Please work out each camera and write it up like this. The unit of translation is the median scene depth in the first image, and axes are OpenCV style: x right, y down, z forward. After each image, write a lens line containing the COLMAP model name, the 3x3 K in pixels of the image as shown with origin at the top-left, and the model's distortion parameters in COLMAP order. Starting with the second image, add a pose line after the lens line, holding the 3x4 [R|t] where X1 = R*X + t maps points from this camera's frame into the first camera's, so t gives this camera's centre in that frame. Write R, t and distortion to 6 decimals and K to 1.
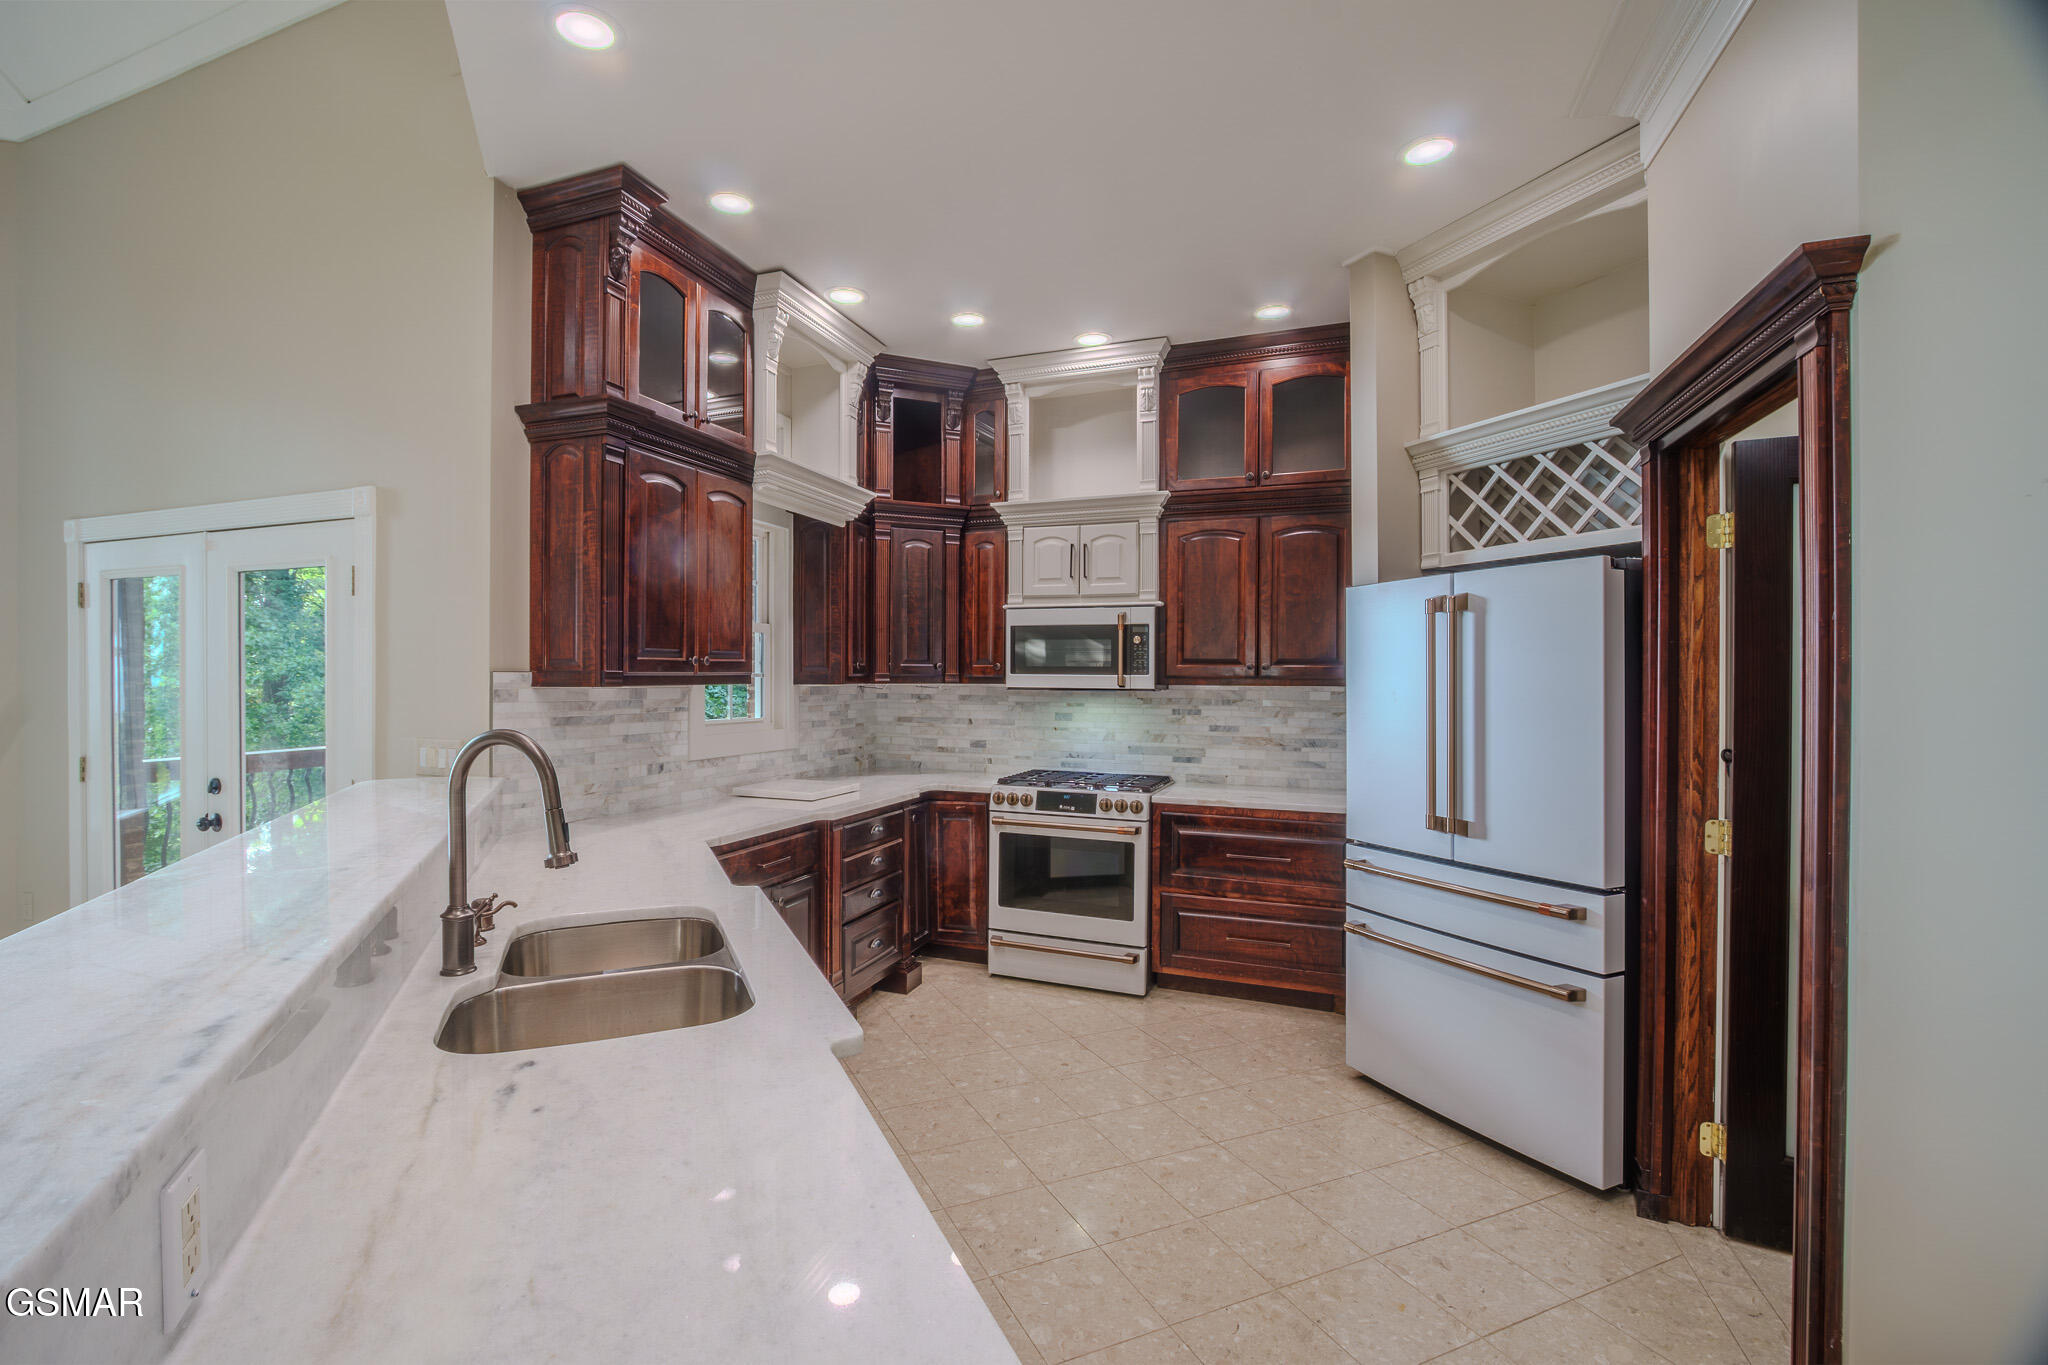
lens RADIAL K [[907.4, 0, 968.8], [0, 907.4, 679.9], [0, 0, 1]] dist [-0.000621, -0.000050]
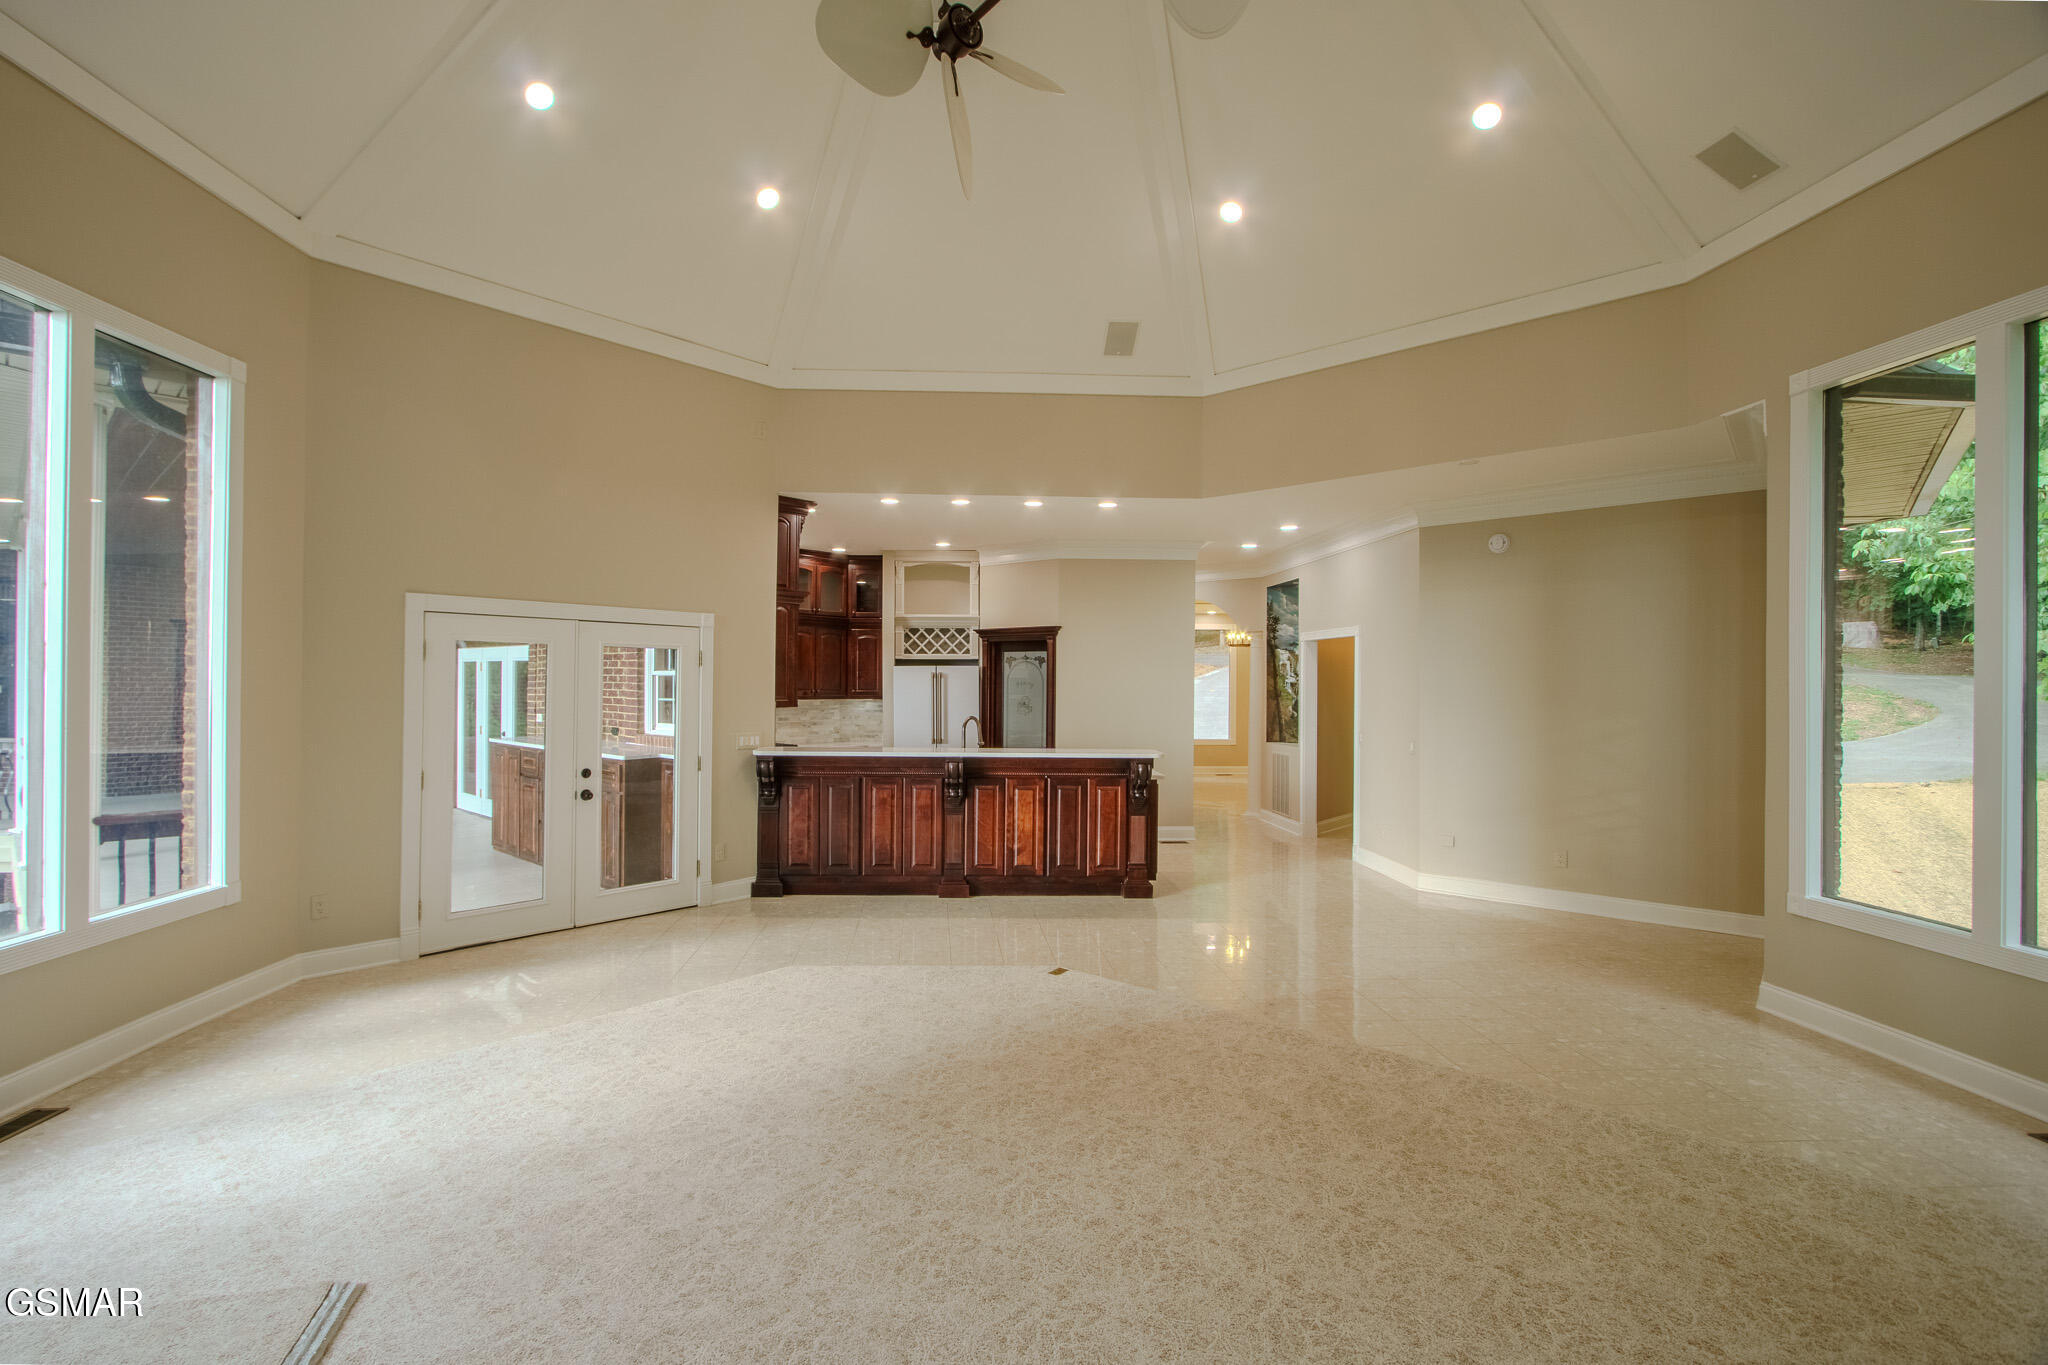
lens RADIAL K [[907.4, 0, 968.8], [0, 907.4, 679.9], [0, 0, 1]] dist [-0.000621, -0.000050]
pose [[0.362126, -0.000525, 0.932129, -2.181307], [-0.000732, 0.999999, 0.000847, -0.058488], [-0.932129, -0.000990, 0.362126, -0.277089]]
